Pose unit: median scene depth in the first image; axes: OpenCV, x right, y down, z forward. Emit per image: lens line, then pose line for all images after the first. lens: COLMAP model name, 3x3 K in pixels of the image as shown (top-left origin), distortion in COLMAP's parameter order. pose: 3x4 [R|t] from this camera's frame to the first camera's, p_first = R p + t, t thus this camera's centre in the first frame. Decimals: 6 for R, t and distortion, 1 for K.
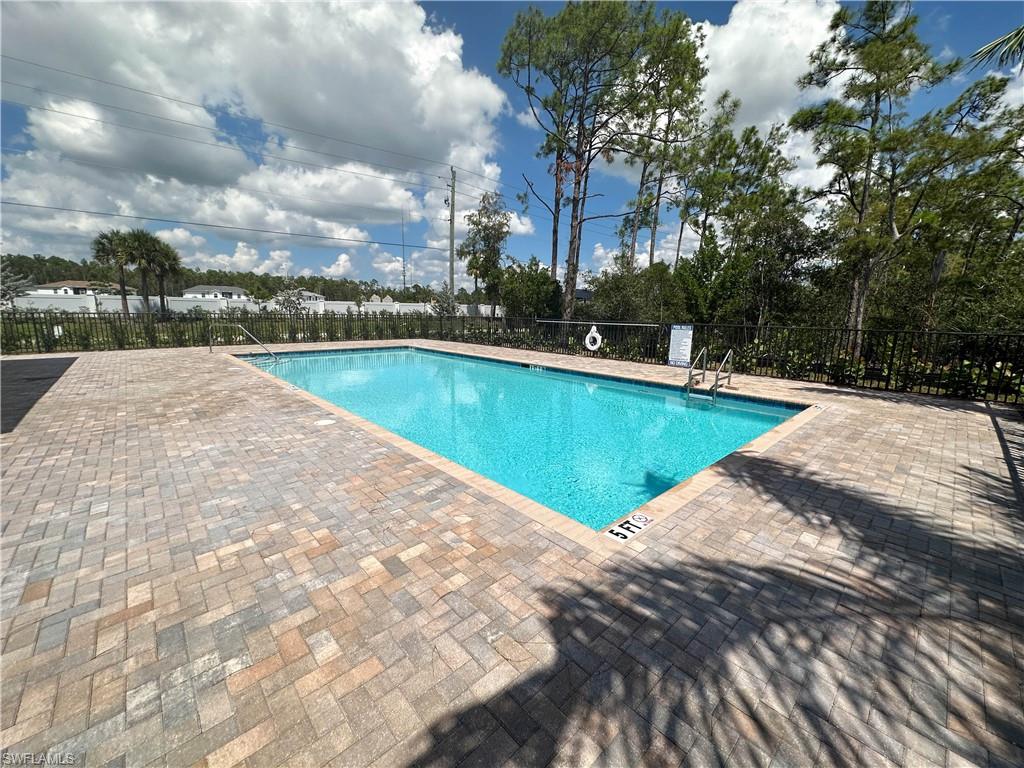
lens RADIAL K [[410.6, 0, 506.5], [0, 410.6, 383.0], [0, 0, 1]] dist [0.012545, -0.008392]
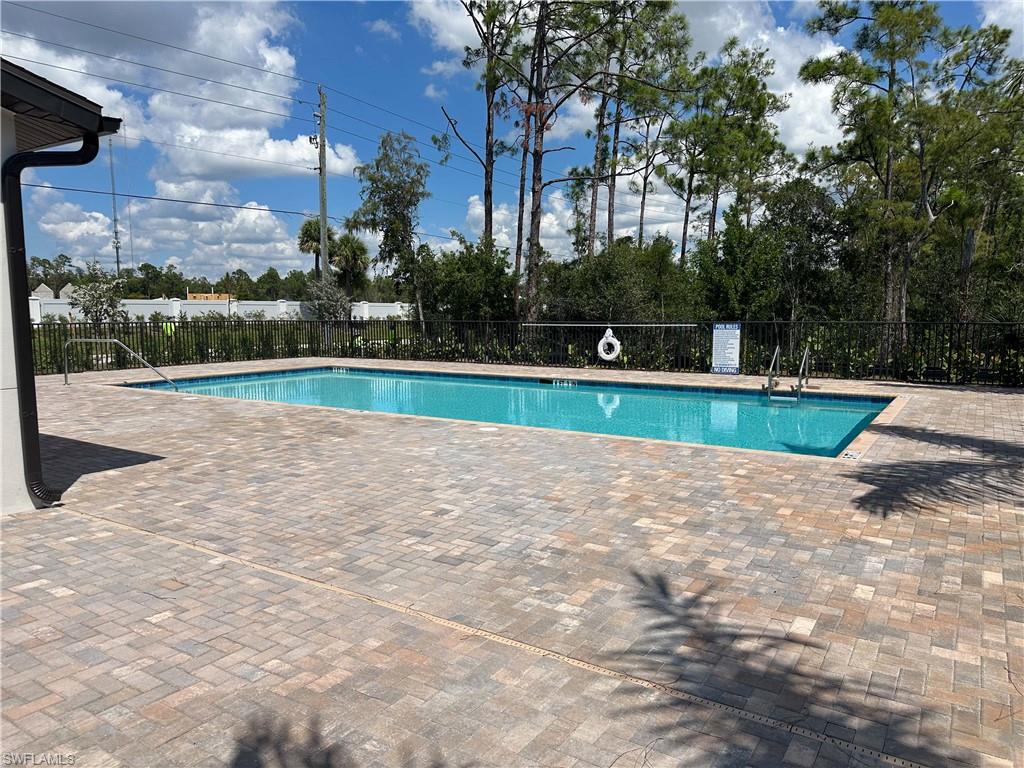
lens RADIAL K [[711.9, 0, 512.0], [0, 711.9, 384.0], [0, 0, 1]] dist [0.096498, -0.126018]
pose [[0.968551, -0.045704, 0.244583, -0.292846], [0.062439, 0.996176, -0.061109, 0.035410], [-0.240855, 0.074459, 0.967701, -0.238666]]
